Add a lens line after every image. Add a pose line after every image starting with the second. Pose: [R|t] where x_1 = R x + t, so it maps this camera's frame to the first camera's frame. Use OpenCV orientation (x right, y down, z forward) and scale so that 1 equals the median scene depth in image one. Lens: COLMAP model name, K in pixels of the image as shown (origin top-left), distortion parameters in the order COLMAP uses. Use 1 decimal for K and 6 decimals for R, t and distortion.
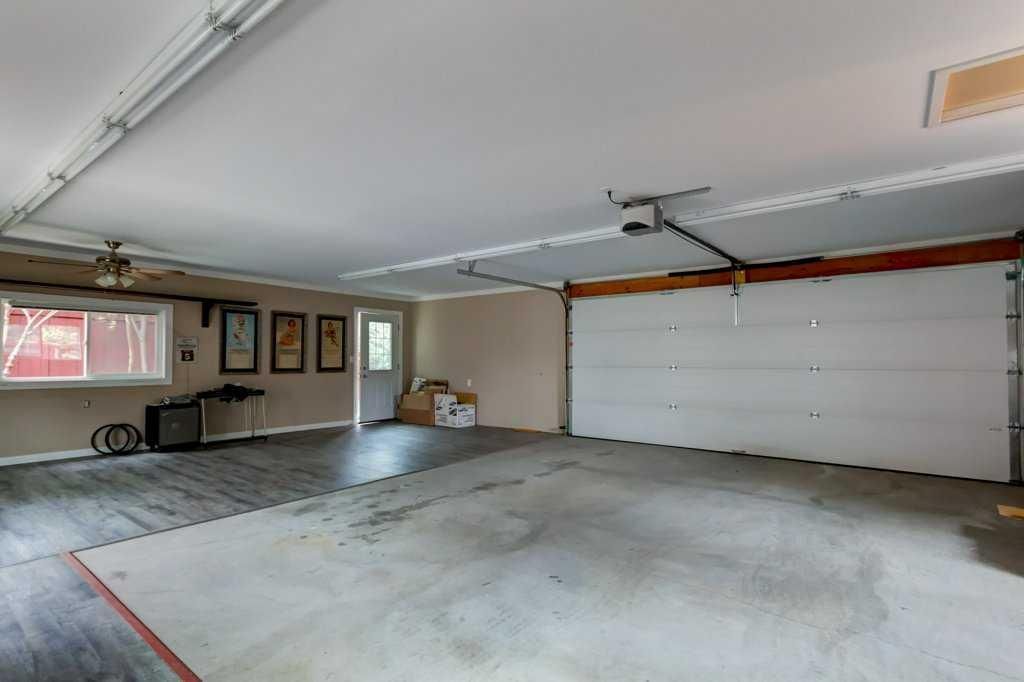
lens RADIAL K [[479.9, 0, 513.6], [0, 479.9, 346.9], [0, 0, 1]] dist [0.002109, 0.000289]
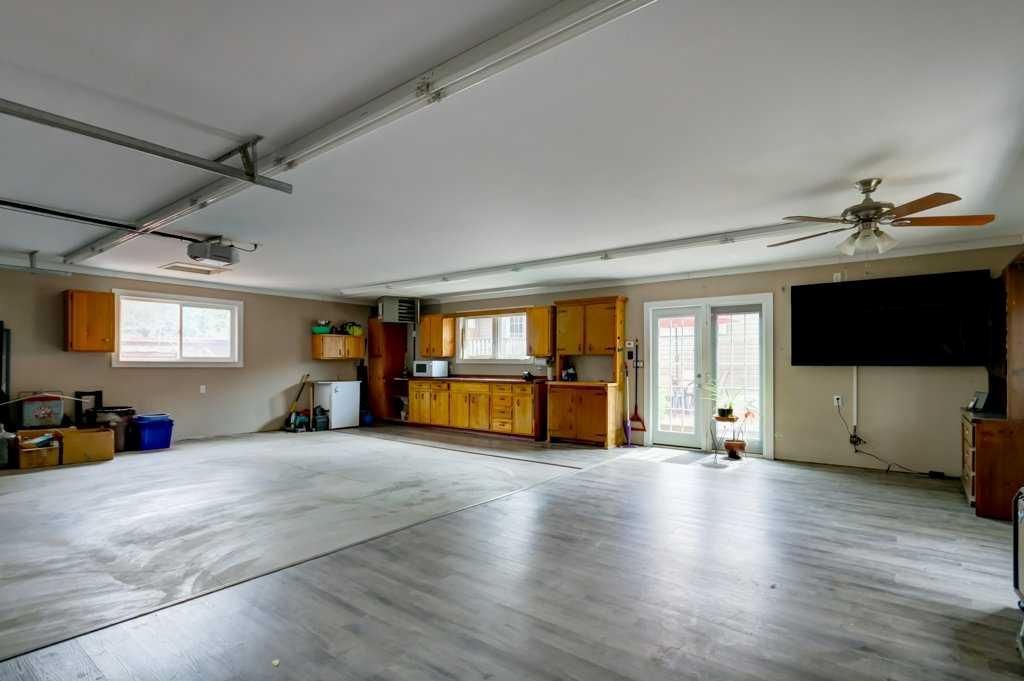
lens RADIAL K [[479.9, 0, 513.6], [0, 479.9, 346.4], [0, 0, 1]] dist [0.002109, 0.000289]
pose [[-0.999966, -0.002442, -0.007842, -0.498047], [-0.002092, 0.999014, -0.044350, 0.034281], [0.007943, -0.044332, -0.998985, 2.175388]]
